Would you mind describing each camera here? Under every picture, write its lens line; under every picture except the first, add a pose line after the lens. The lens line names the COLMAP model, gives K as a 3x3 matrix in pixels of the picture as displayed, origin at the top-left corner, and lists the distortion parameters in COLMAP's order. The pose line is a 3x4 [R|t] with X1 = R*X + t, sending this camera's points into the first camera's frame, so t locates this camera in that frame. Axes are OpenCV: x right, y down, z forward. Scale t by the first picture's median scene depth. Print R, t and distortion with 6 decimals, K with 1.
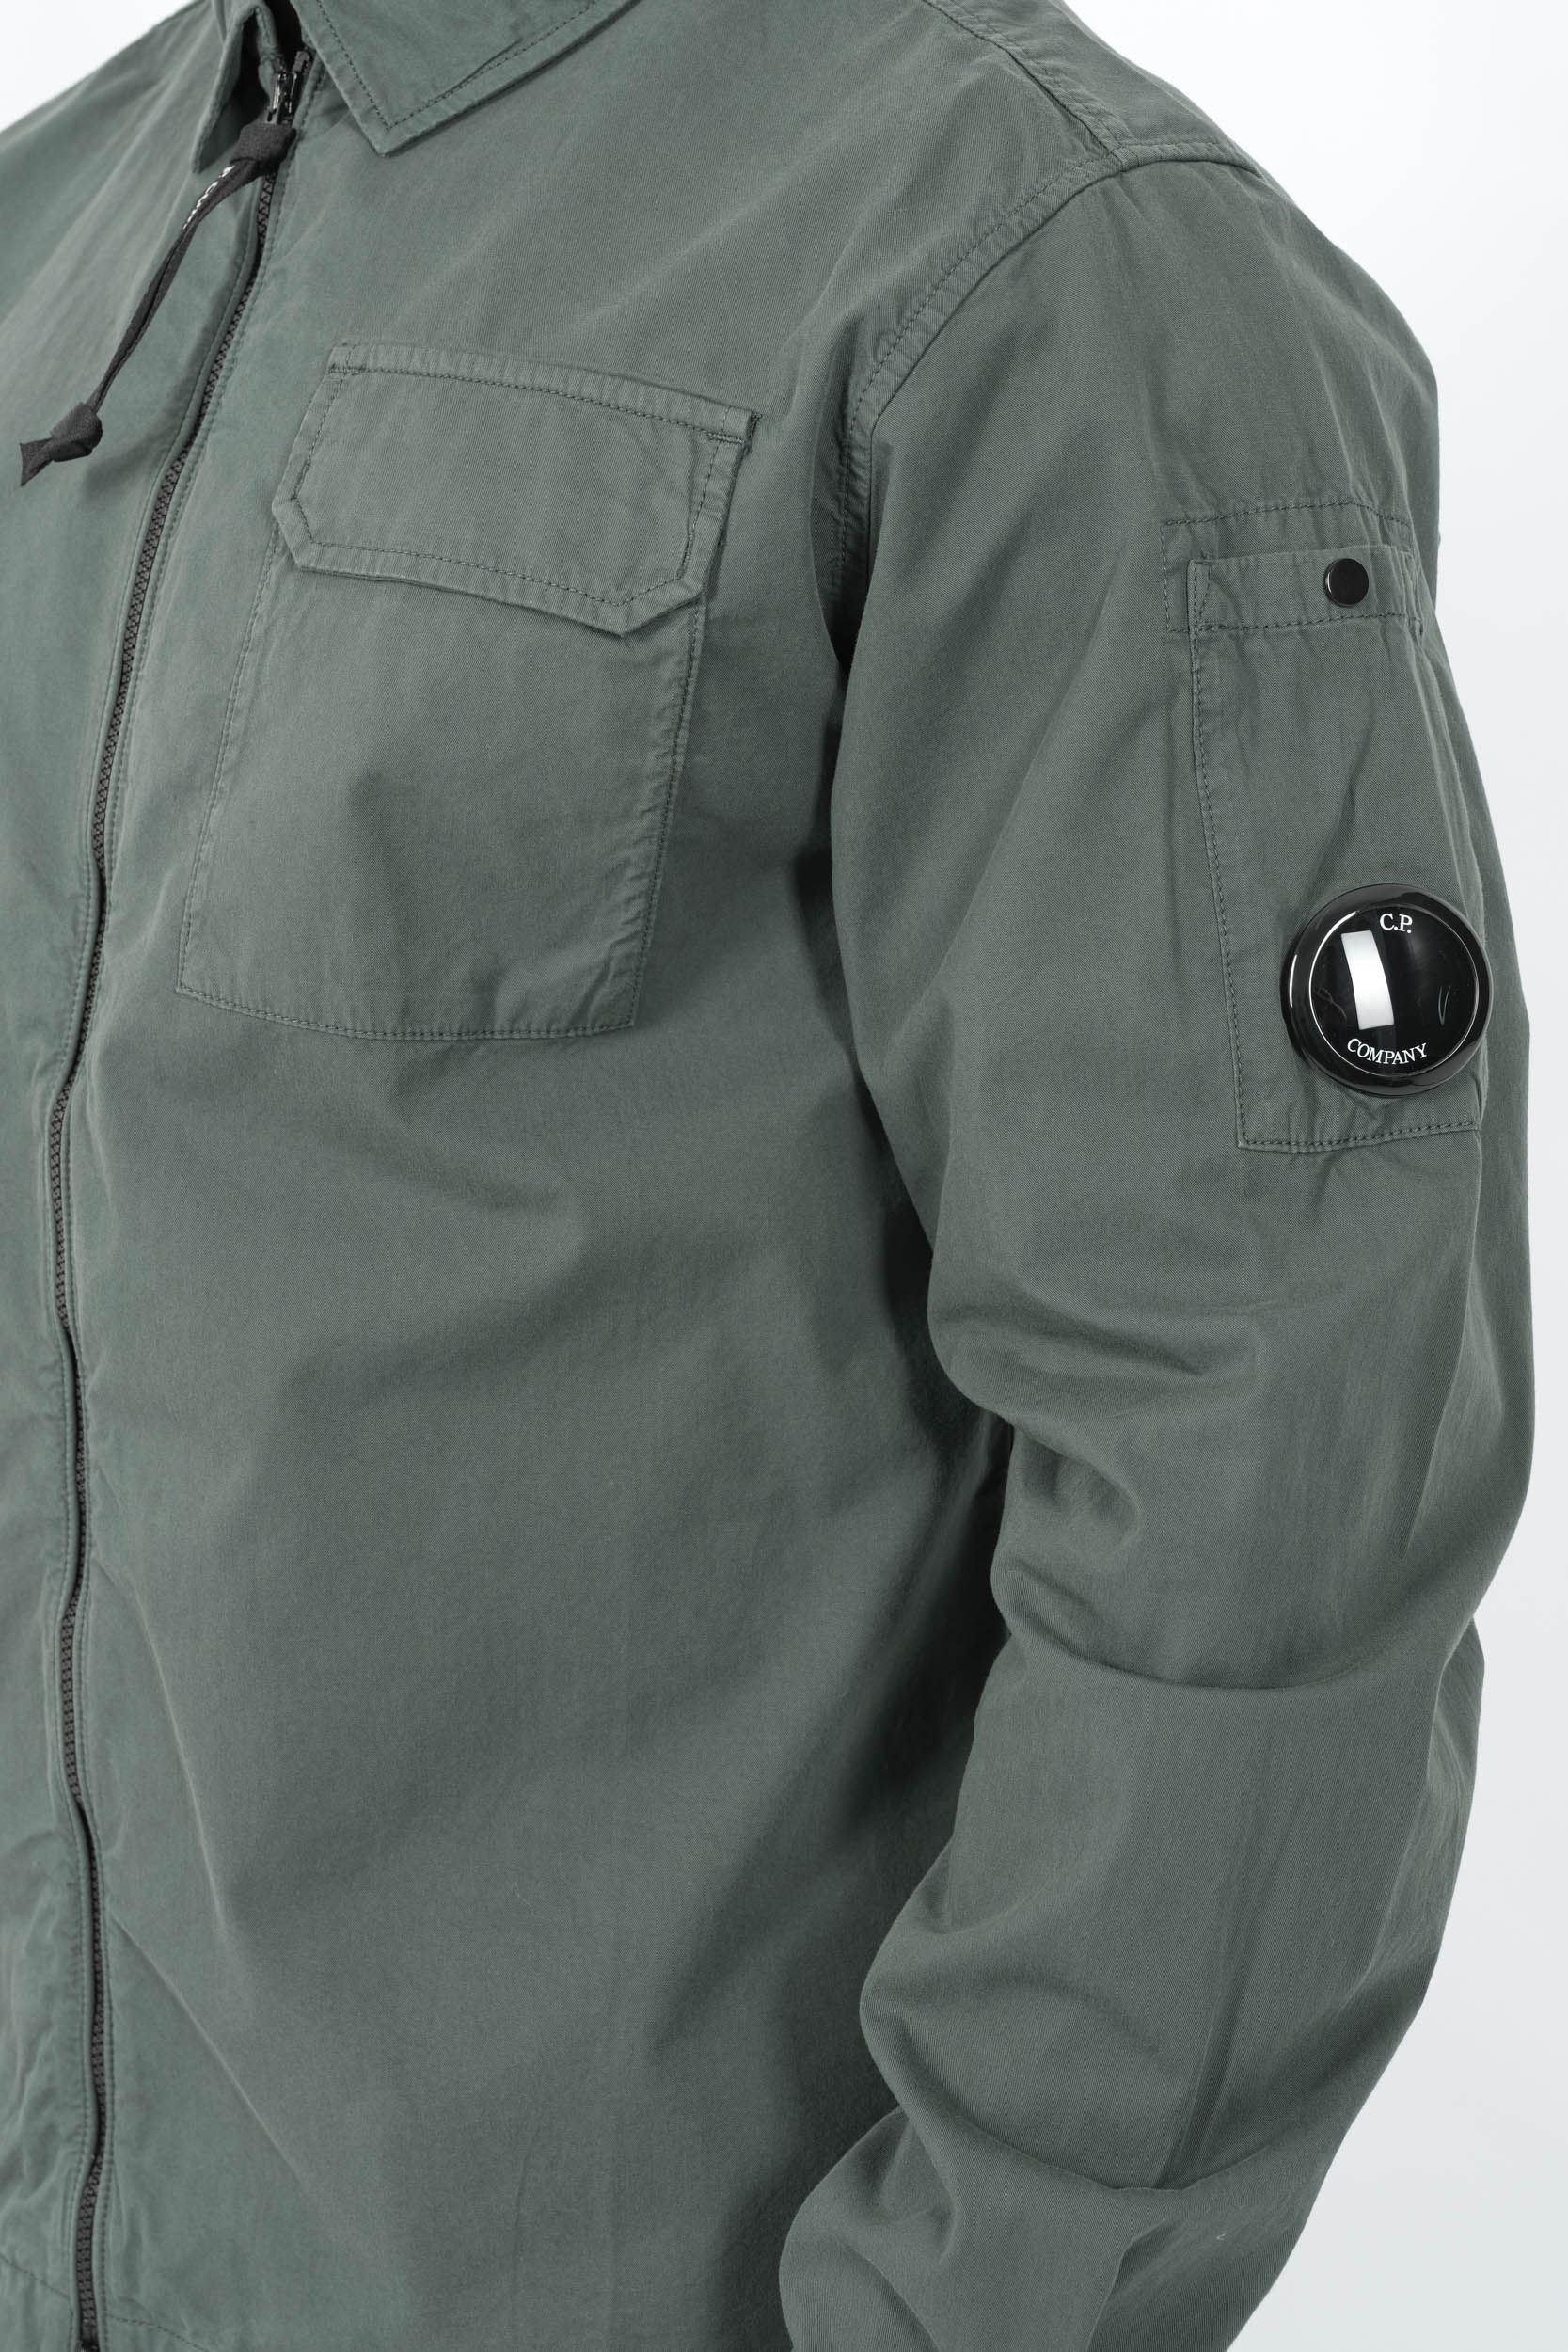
lens RADIAL K [[4568.9, 0, 974.7], [0, 4568.9, 1114.5], [0, 0, 1]] dist [-0.357699, 3.546476]
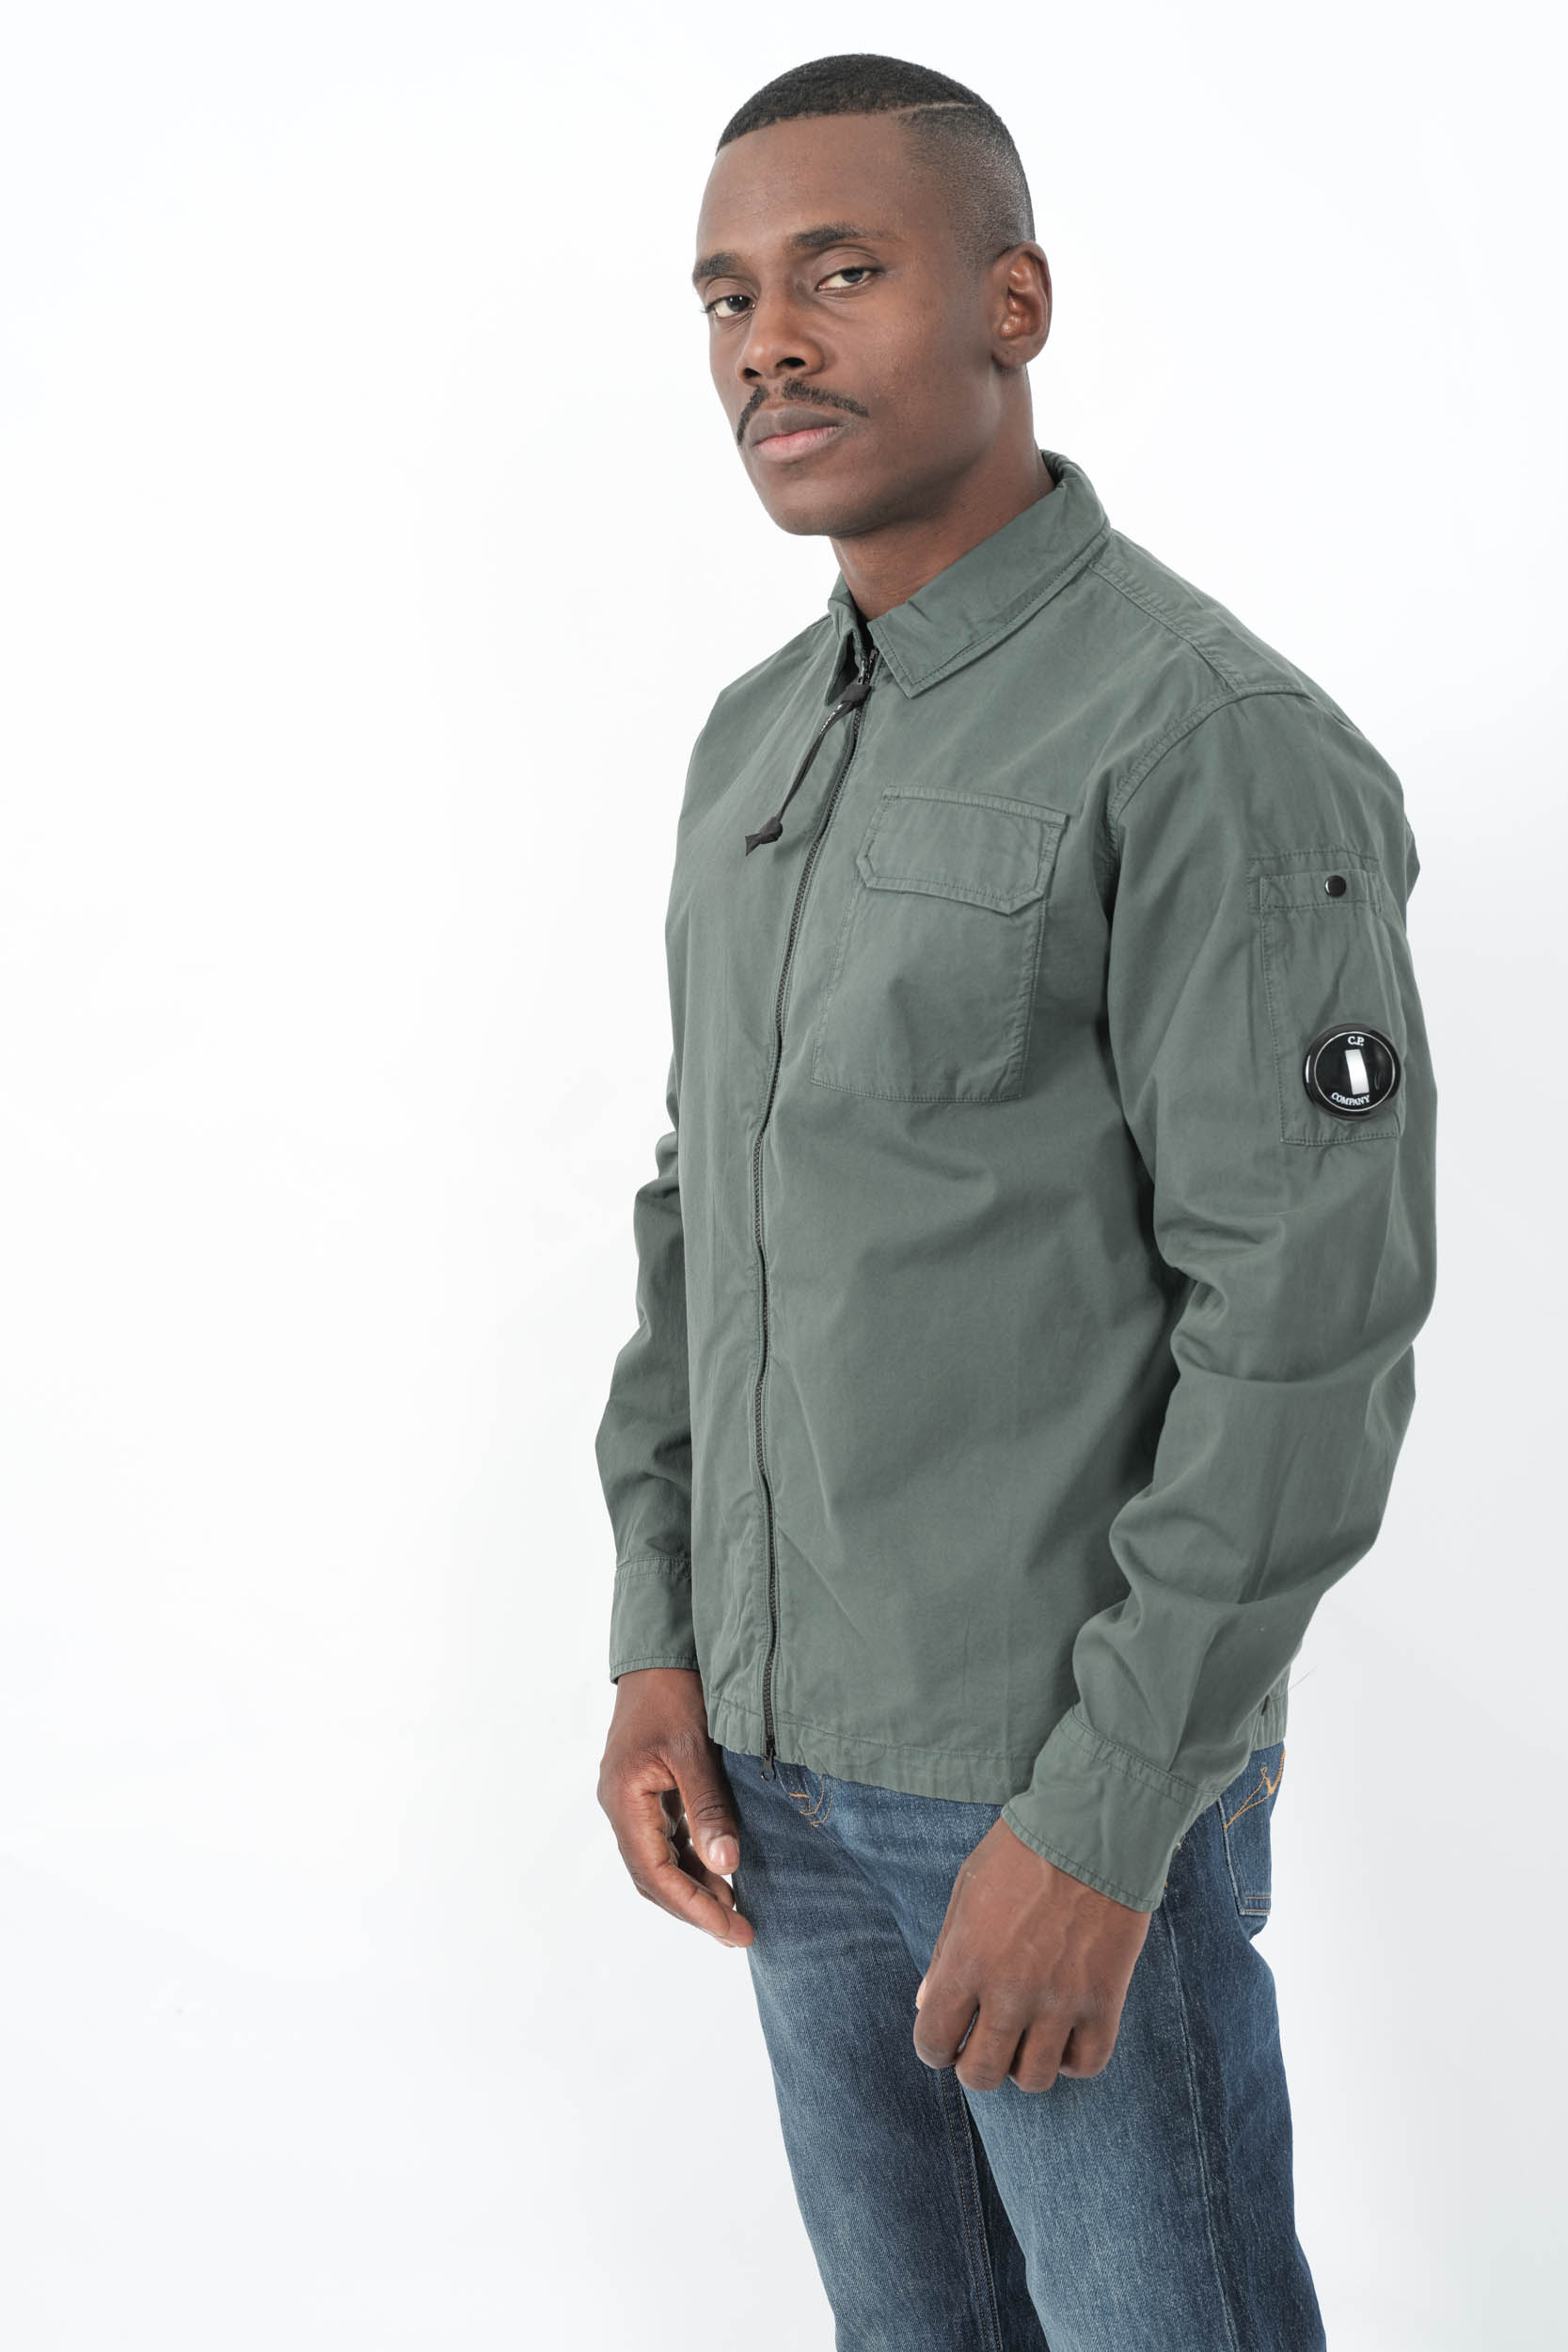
lens RADIAL K [[2780.1, 0, 783.6], [0, 2780.1, 1115.5], [0, 0, 1]] dist [-0.010058, -0.016240]
pose [[0.981085, 0.003524, -0.193544, 0.074635], [-0.011984, 0.999022, -0.042556, 0.049710], [0.193205, 0.044071, 0.980168, -0.334347]]
